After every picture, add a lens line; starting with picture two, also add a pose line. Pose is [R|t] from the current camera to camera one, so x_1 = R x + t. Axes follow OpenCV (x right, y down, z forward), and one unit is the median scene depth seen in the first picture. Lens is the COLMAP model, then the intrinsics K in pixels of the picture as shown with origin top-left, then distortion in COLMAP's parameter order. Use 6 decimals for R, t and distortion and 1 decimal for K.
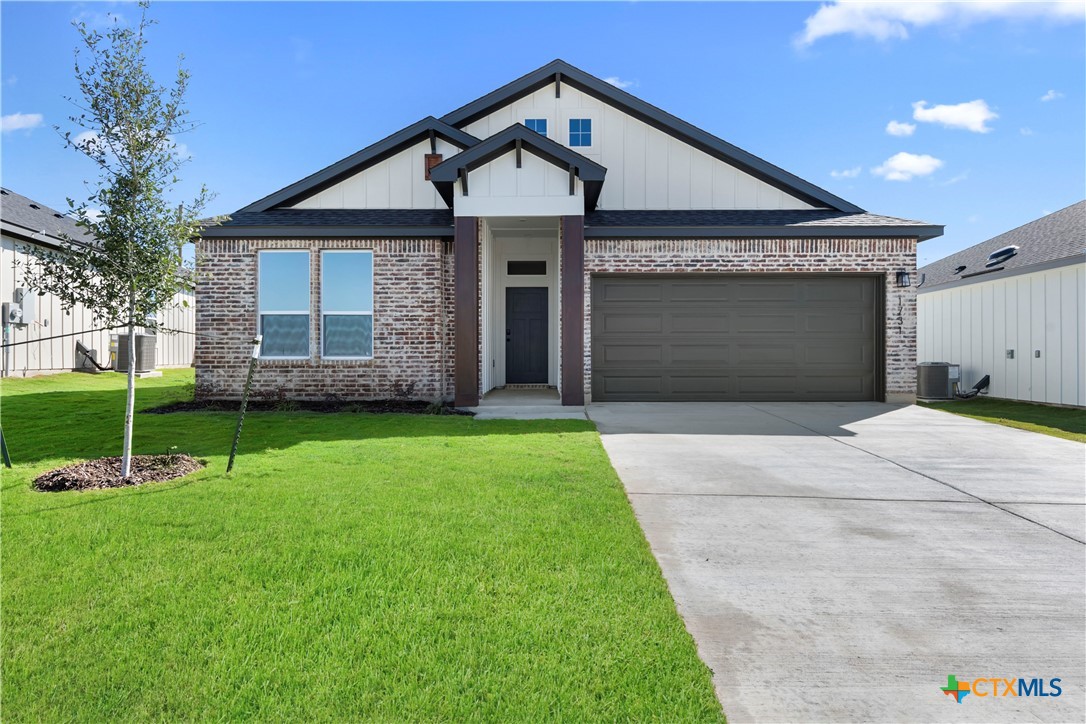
lens RADIAL K [[615.0, 0, 545.2], [0, 615.0, 358.9], [0, 0, 1]] dist [-0.004977, 0.001982]
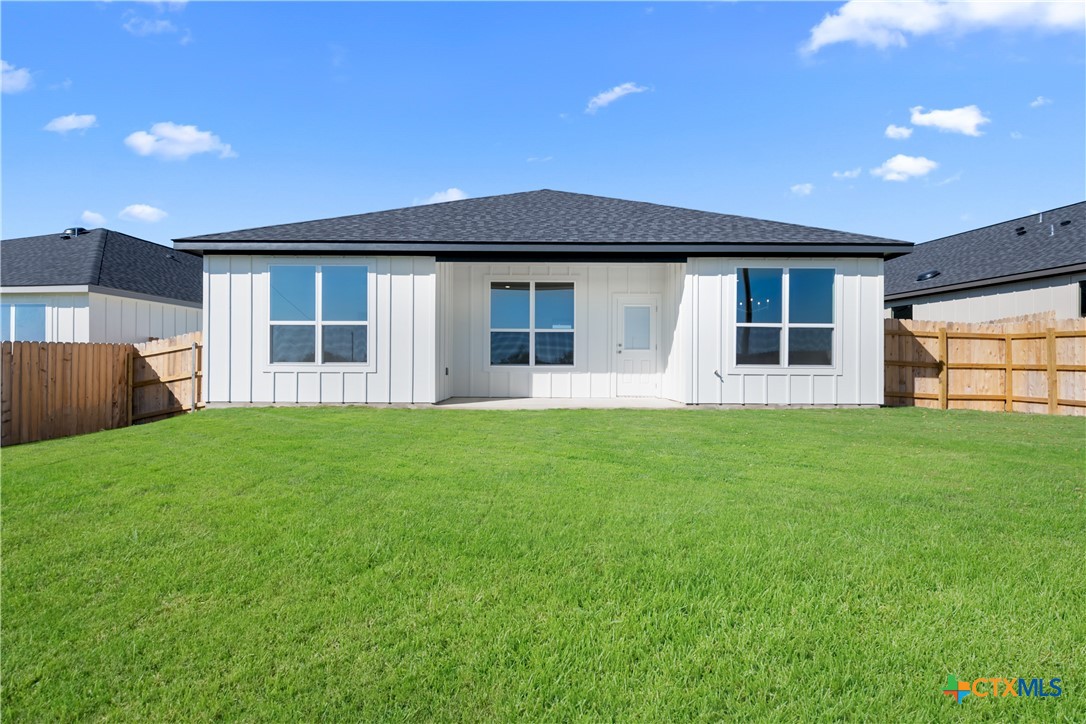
lens RADIAL K [[567.7, 0, 541.5], [0, 567.7, 362.8], [0, 0, 1]] dist [-0.002131, 0.001139]
pose [[0.999385, -0.009922, 0.033618, -0.492644], [0.008888, 0.999487, 0.030773, -0.042911], [-0.033906, -0.030456, 0.998961, 0.093898]]
